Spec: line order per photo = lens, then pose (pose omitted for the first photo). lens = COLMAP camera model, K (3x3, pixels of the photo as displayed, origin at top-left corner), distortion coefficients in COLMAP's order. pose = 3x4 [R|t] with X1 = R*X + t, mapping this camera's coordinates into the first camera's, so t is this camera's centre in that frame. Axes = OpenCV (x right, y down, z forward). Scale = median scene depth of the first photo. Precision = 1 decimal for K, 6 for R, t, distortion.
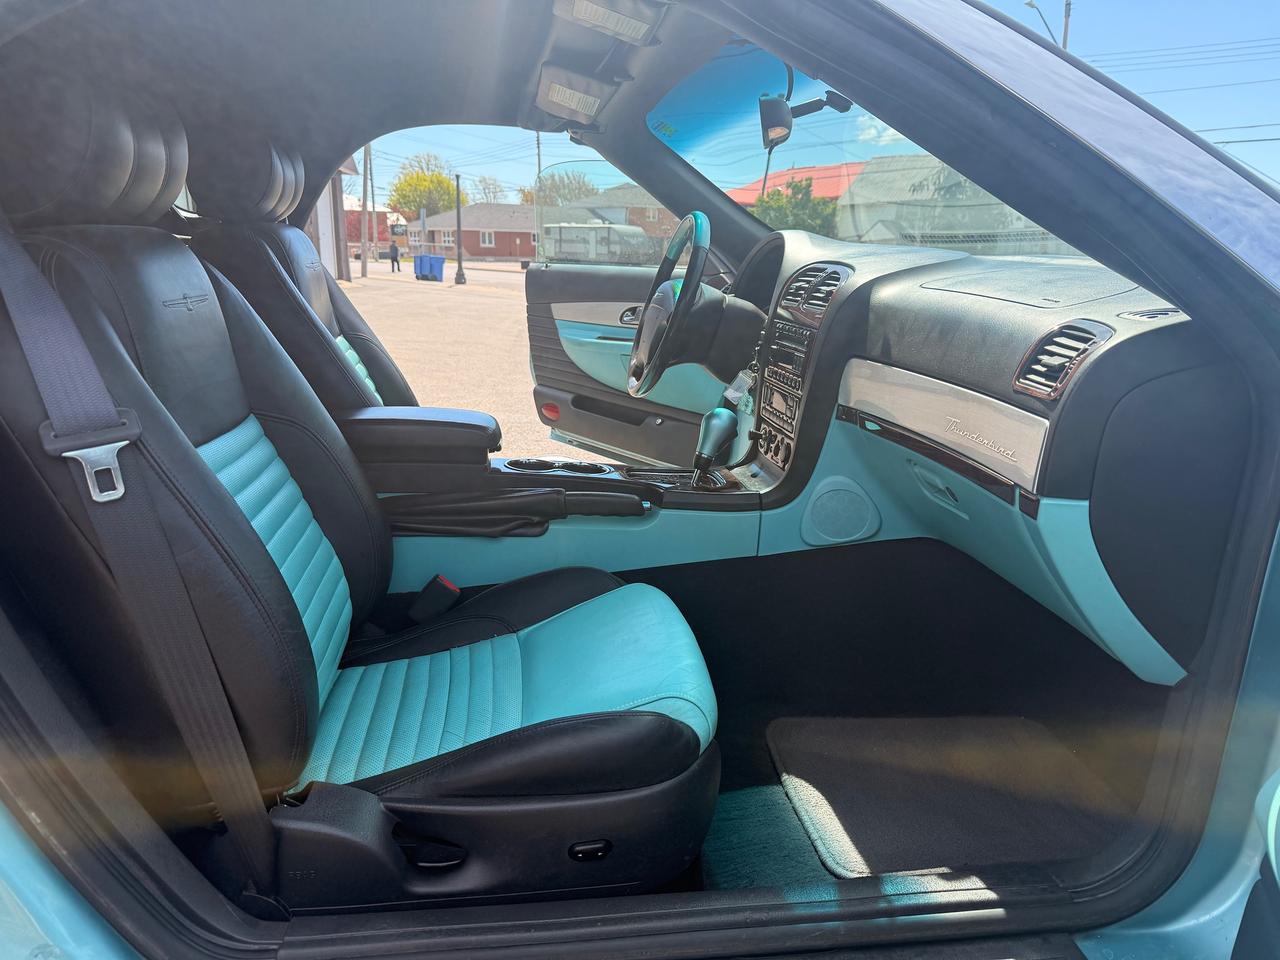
lens RADIAL K [[881.2, 0, 640.0], [0, 881.2, 480.0], [0, 0, 1]] dist [0.027229, -0.033853]
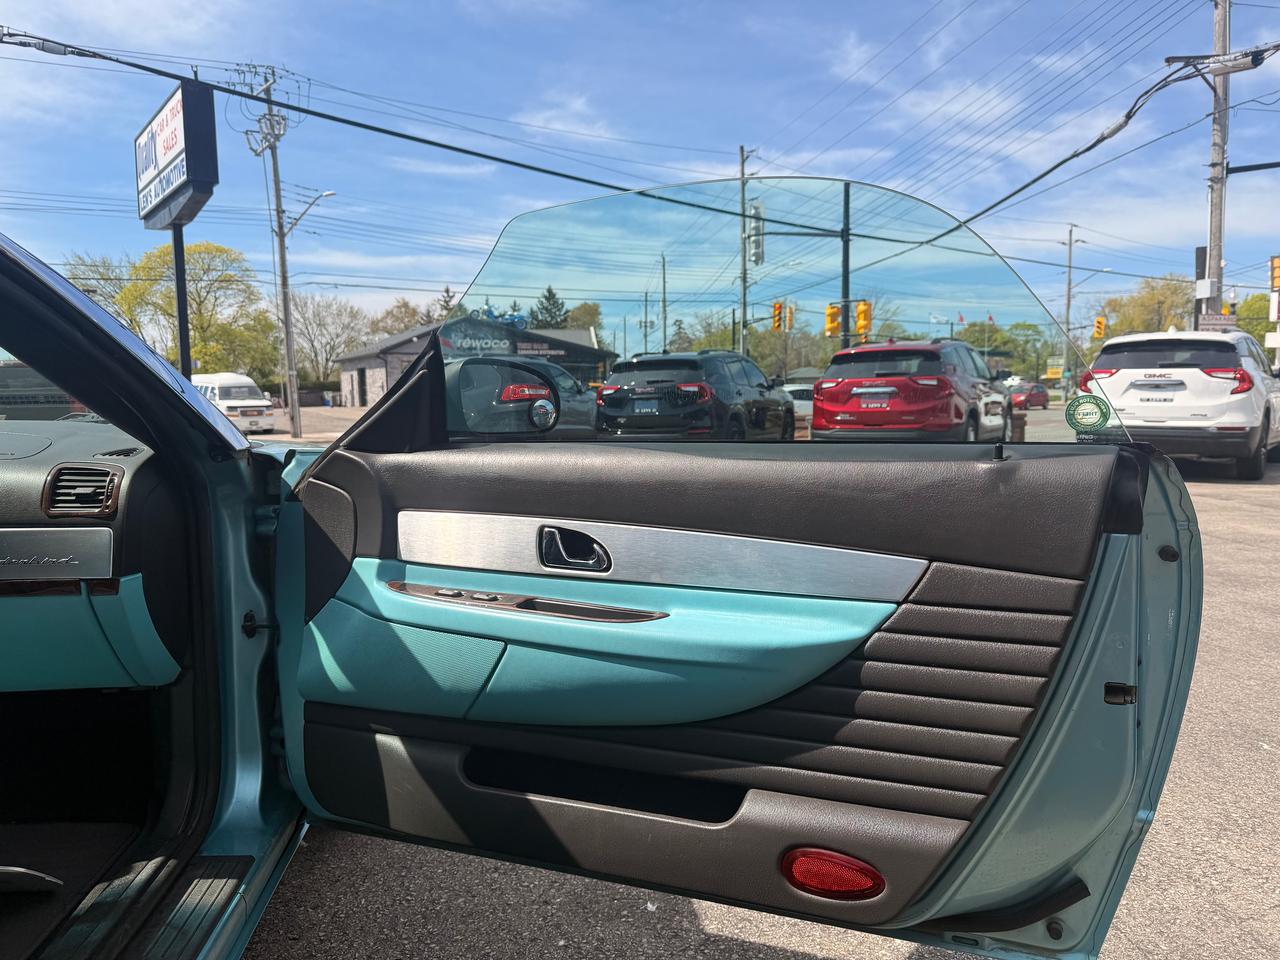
lens RADIAL K [[881.2, 0, 640.0], [0, 881.2, 480.0], [0, 0, 1]] dist [0.027229, -0.033853]
pose [[-0.023649, -0.096211, 0.995080, -0.974017], [0.246890, 0.963966, 0.099070, -0.067886], [-0.968755, 0.248018, 0.000957, 0.100141]]
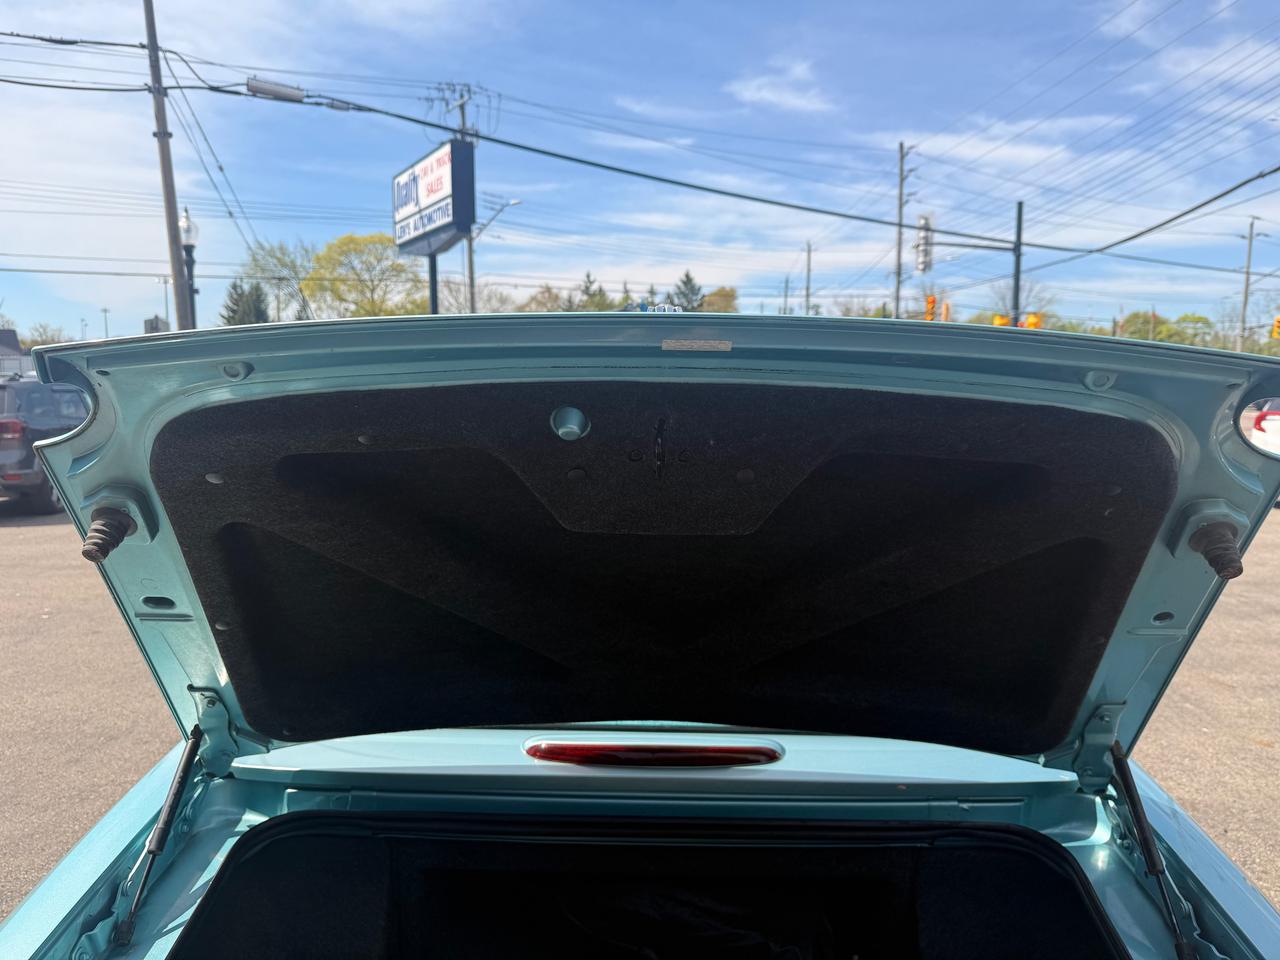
lens RADIAL K [[931.4, 0, 598.4], [0, 931.4, 487.6], [0, 0, 1]] dist [0.012774, -0.034845]
pose [[0.127794, -0.129465, 0.983315, -3.414861], [0.219966, 0.970452, 0.099184, -1.022966], [-0.967101, 0.203621, 0.152496, 1.231692]]
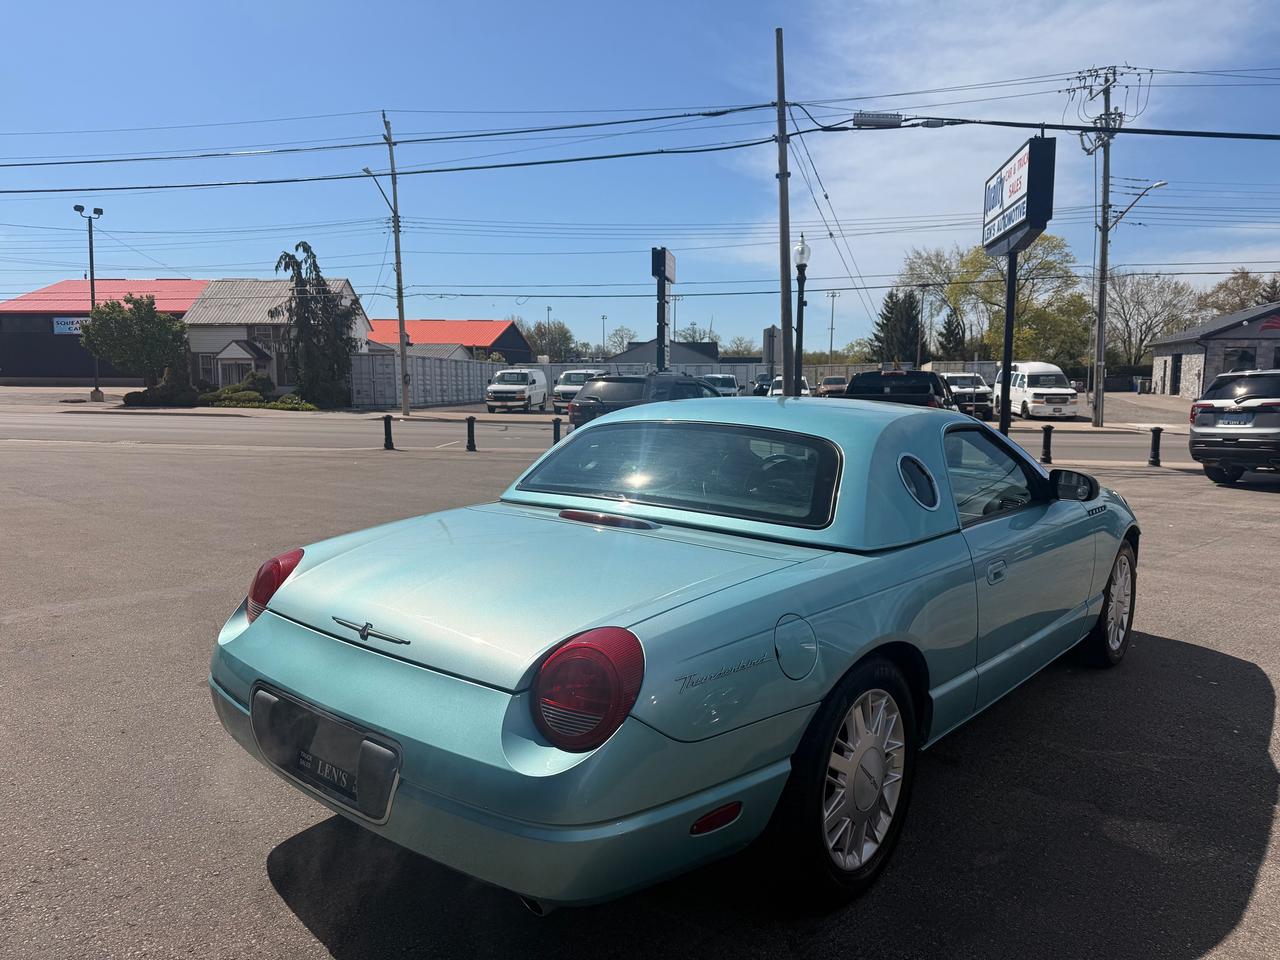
lens RADIAL K [[931.4, 0, 598.4], [0, 931.4, 487.6], [0, 0, 1]] dist [0.012774, -0.034845]
pose [[0.744926, -0.088885, 0.661199, -4.012330], [0.160749, 0.985799, -0.048584, -0.327421], [-0.647491, 0.142479, 0.748635, -1.143541]]
